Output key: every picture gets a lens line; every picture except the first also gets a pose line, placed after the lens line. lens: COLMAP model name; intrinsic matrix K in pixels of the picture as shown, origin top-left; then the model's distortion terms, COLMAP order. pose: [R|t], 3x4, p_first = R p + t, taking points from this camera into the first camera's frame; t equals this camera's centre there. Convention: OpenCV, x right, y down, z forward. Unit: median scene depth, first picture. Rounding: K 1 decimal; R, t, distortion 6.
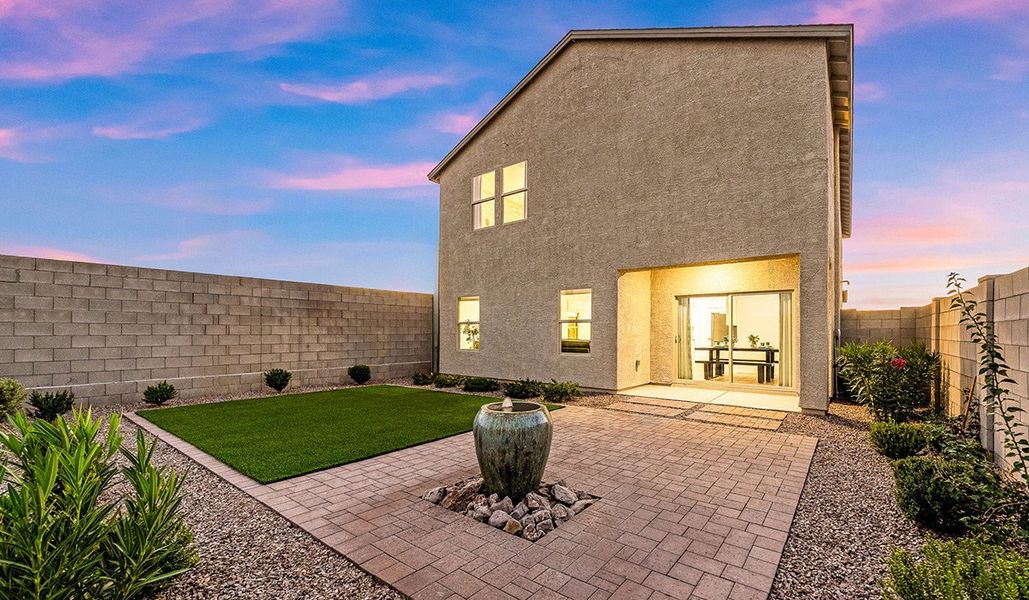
lens RADIAL K [[400.8, 0, 556.2], [0, 400.8, 334.1], [0, 0, 1]] dist [0.001126, -0.000044]
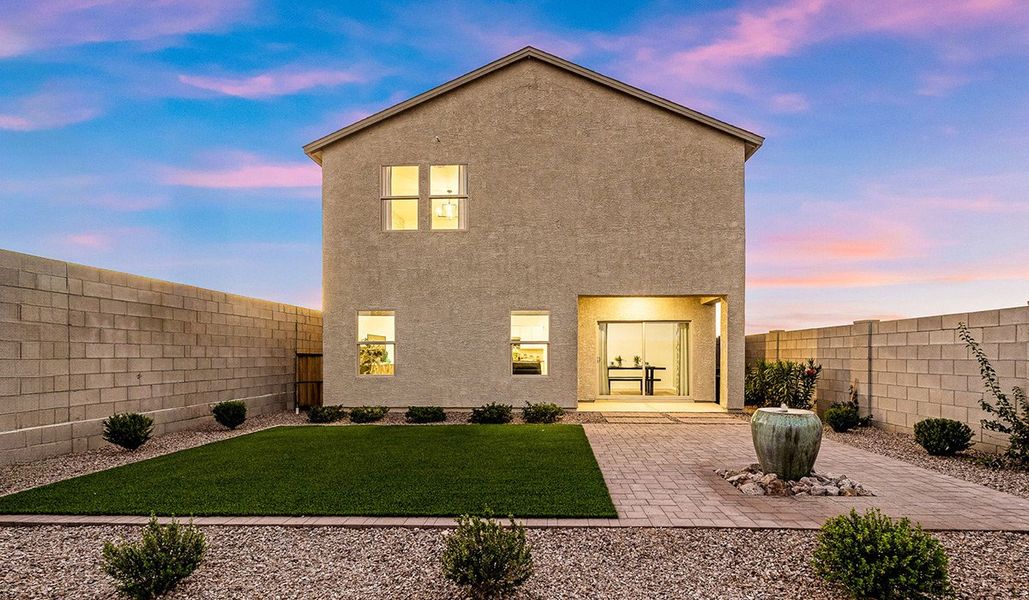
lens RADIAL K [[416.9, 0, 550.1], [0, 416.9, 361.3], [0, 0, 1]] dist [0.000236, 0.000018]
pose [[0.838600, -0.010625, 0.544643, -0.461159], [0.003881, 0.999901, 0.013530, 0.000304], [-0.544733, -0.009232, 0.838559, 0.103399]]
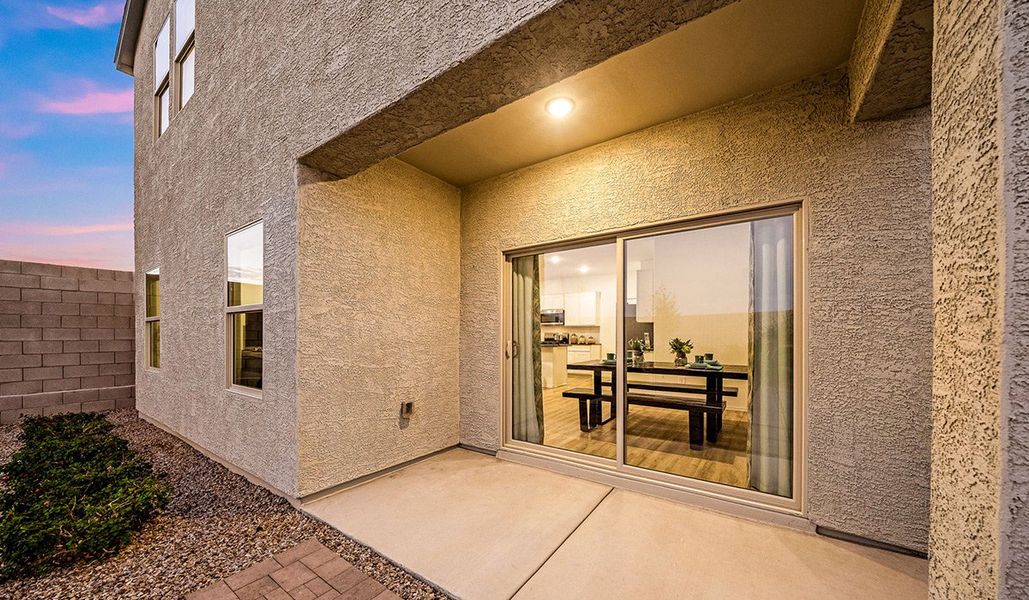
lens RADIAL K [[353.6, 0, 517.2], [0, 353.6, 337.6], [0, 0, 1]] dist [-0.019354, -0.000015]
pose [[0.999862, -0.004861, 0.015862, 0.317245], [0.004751, 0.999965, 0.006953, -0.004404], [-0.015895, -0.006876, 0.999850, 0.636847]]
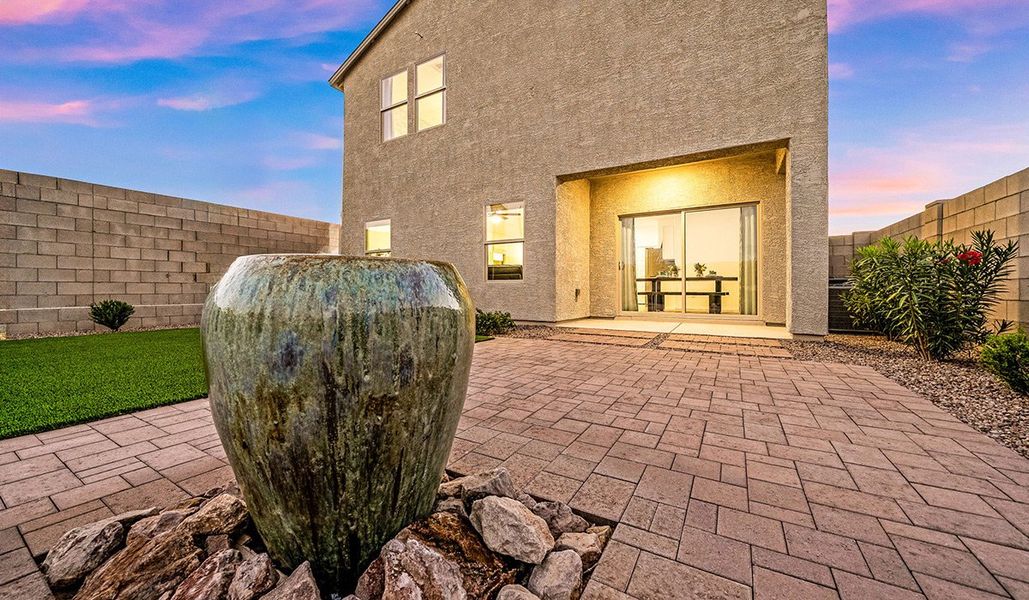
lens RADIAL K [[374.9, 0, 512.5], [0, 374.9, 290.8], [0, 0, 1]] dist [-0.002040, -0.000230]
pose [[0.996486, -0.006472, 0.083505, -0.000852], [0.006055, 0.999968, 0.005250, 0.064446], [-0.083536, -0.004726, 0.996494, 0.215992]]
